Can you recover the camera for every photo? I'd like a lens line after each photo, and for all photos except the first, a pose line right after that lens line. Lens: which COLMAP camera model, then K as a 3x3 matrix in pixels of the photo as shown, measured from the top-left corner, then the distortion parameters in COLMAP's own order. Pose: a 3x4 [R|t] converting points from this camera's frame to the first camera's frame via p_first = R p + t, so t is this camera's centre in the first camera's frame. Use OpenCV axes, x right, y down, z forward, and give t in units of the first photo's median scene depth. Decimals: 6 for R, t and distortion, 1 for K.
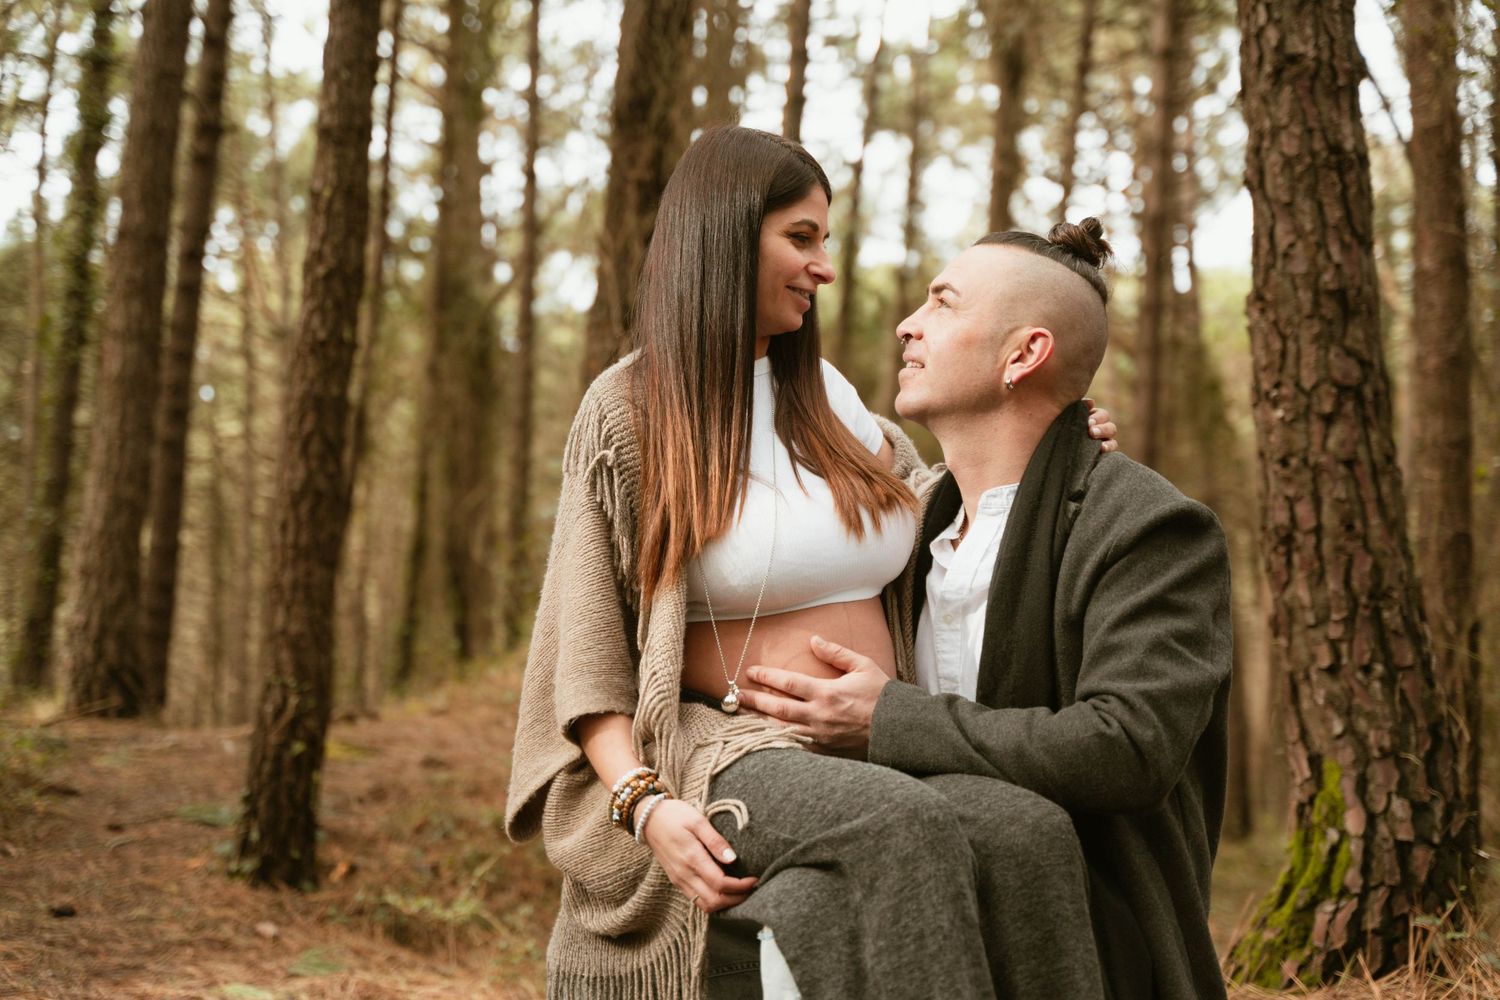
lens RADIAL K [[2425.7, 0, 749.5], [0, 2425.7, 502.8], [0, 0, 1]] dist [0.084663, 0.000000]
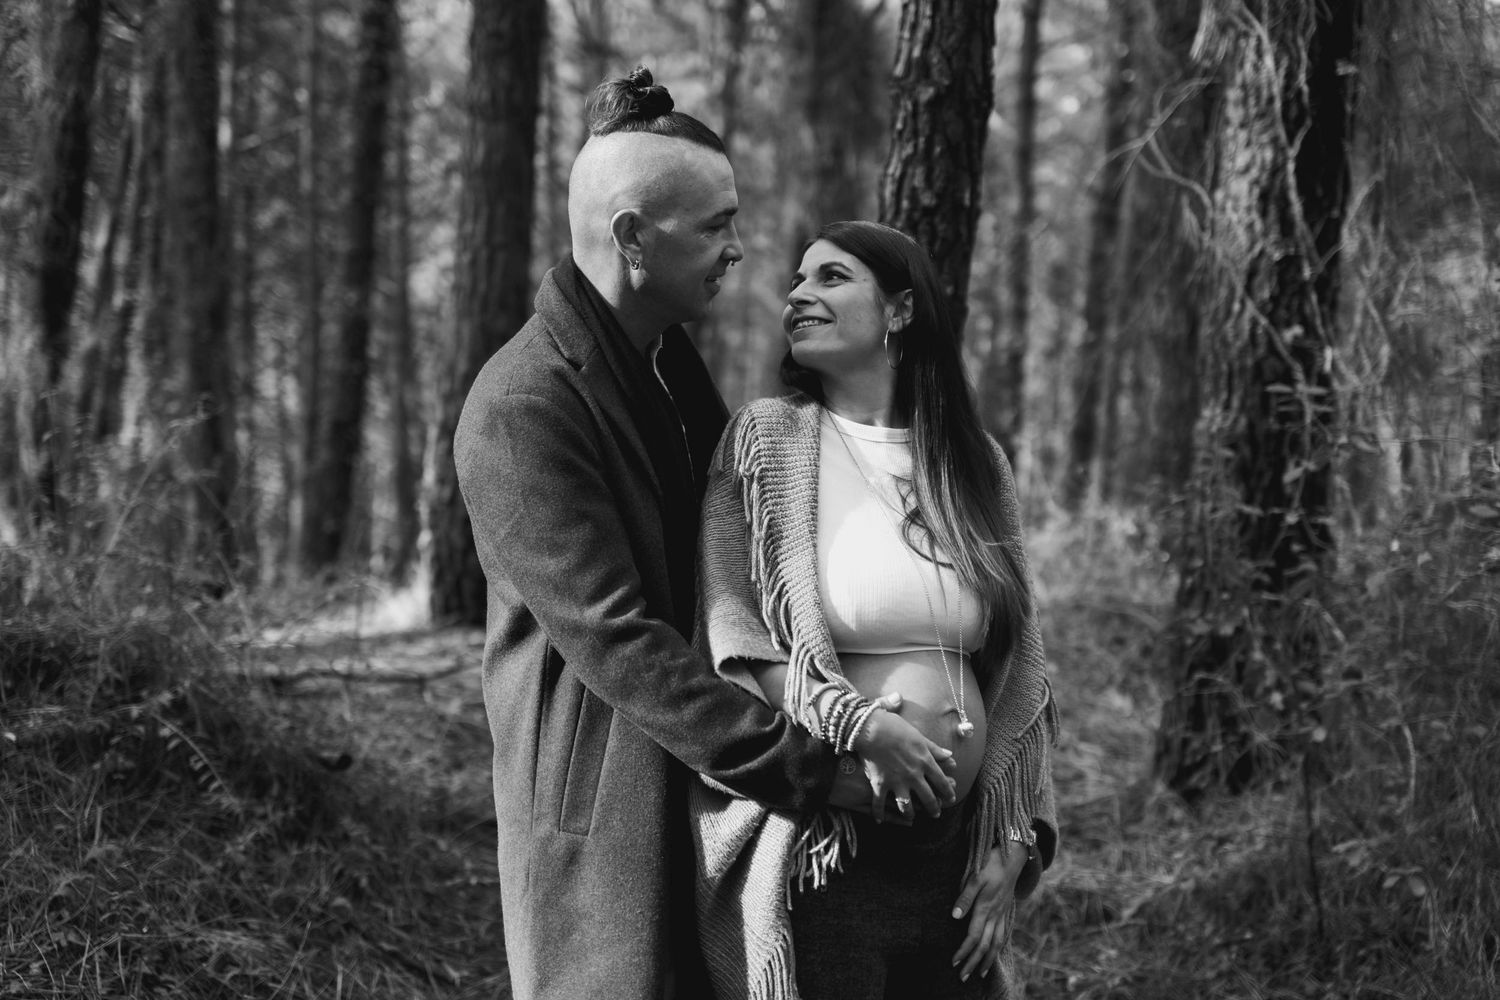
lens RADIAL K [[2752.2, 0, 751.0], [0, 2752.2, 498.6], [0, 0, 1]] dist [0.196560, 0.000000]
pose [[0.993016, 0.003240, -0.117935, -0.136306], [0.008945, 0.994678, 0.102640, -0.065029], [0.117640, -0.102978, 0.987703, 0.287581]]
